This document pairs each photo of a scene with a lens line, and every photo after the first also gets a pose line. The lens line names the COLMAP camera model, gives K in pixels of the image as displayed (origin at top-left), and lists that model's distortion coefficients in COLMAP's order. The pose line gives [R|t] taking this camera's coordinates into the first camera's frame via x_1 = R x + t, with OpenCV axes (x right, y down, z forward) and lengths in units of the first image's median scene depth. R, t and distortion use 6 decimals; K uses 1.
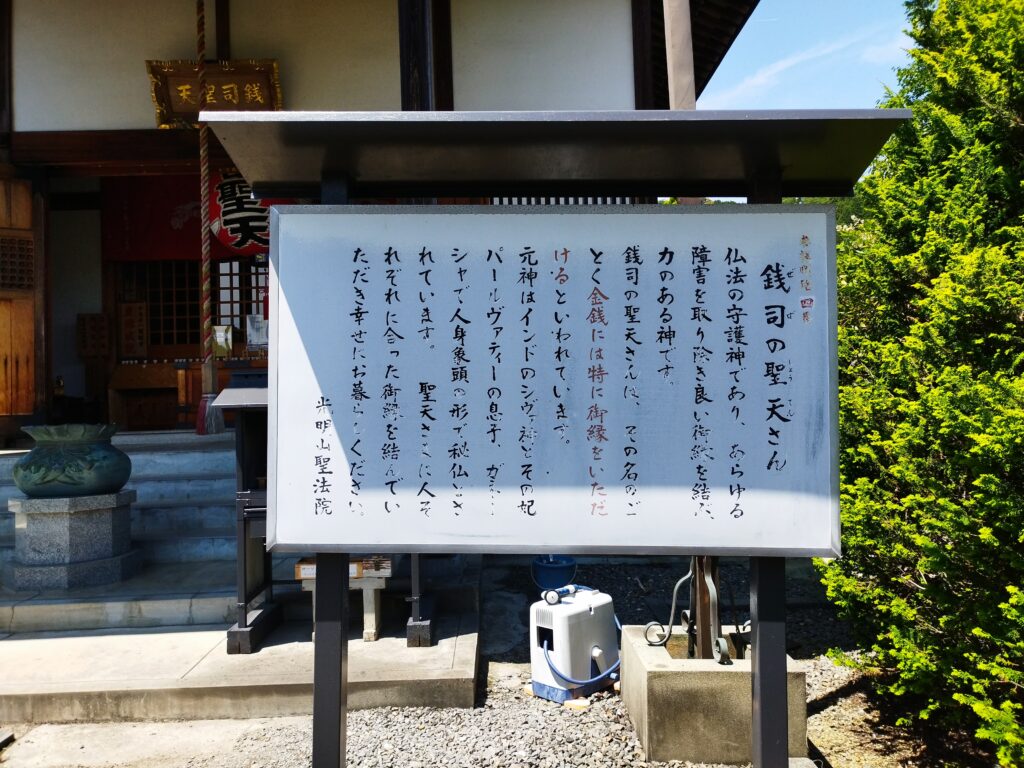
lens RADIAL K [[751.9, 0, 512.0], [0, 751.9, 384.0], [0, 0, 1]] dist [0.032983, -0.023639]
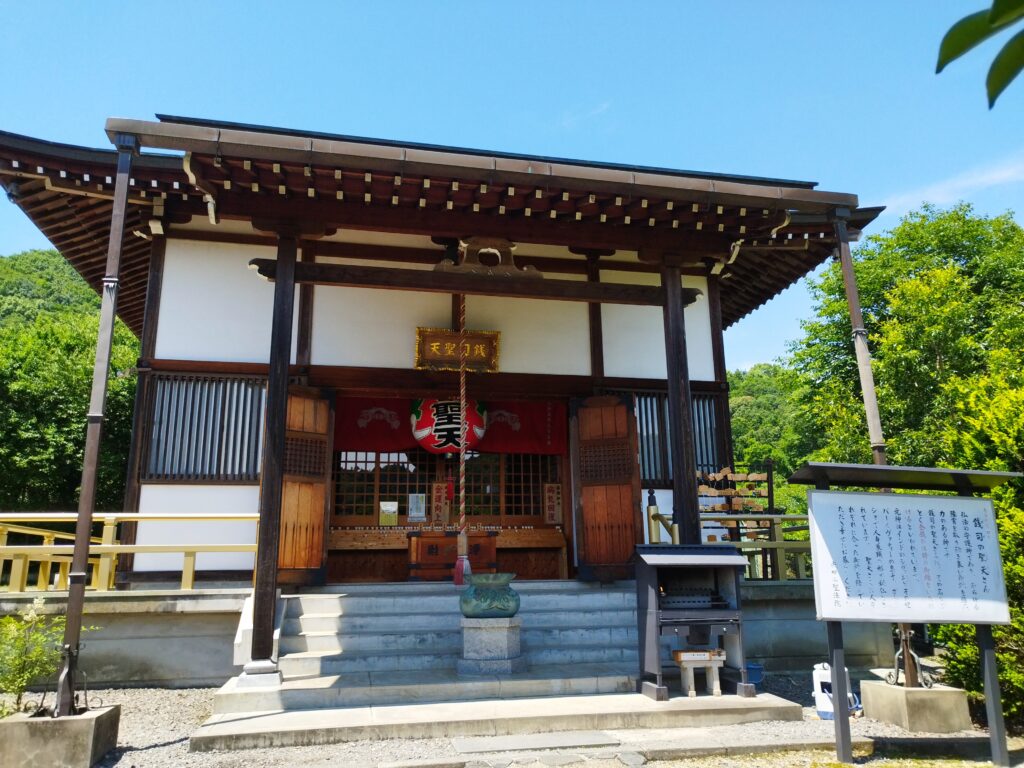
lens RADIAL K [[751.9, 0, 512.0], [0, 751.9, 384.0], [0, 0, 1]] dist [0.032983, -0.023639]
pose [[0.983773, 0.062037, 0.168349, -1.412591], [-0.024275, 0.975715, -0.217696, 0.011049], [-0.177766, 0.210076, 0.961388, -1.160798]]
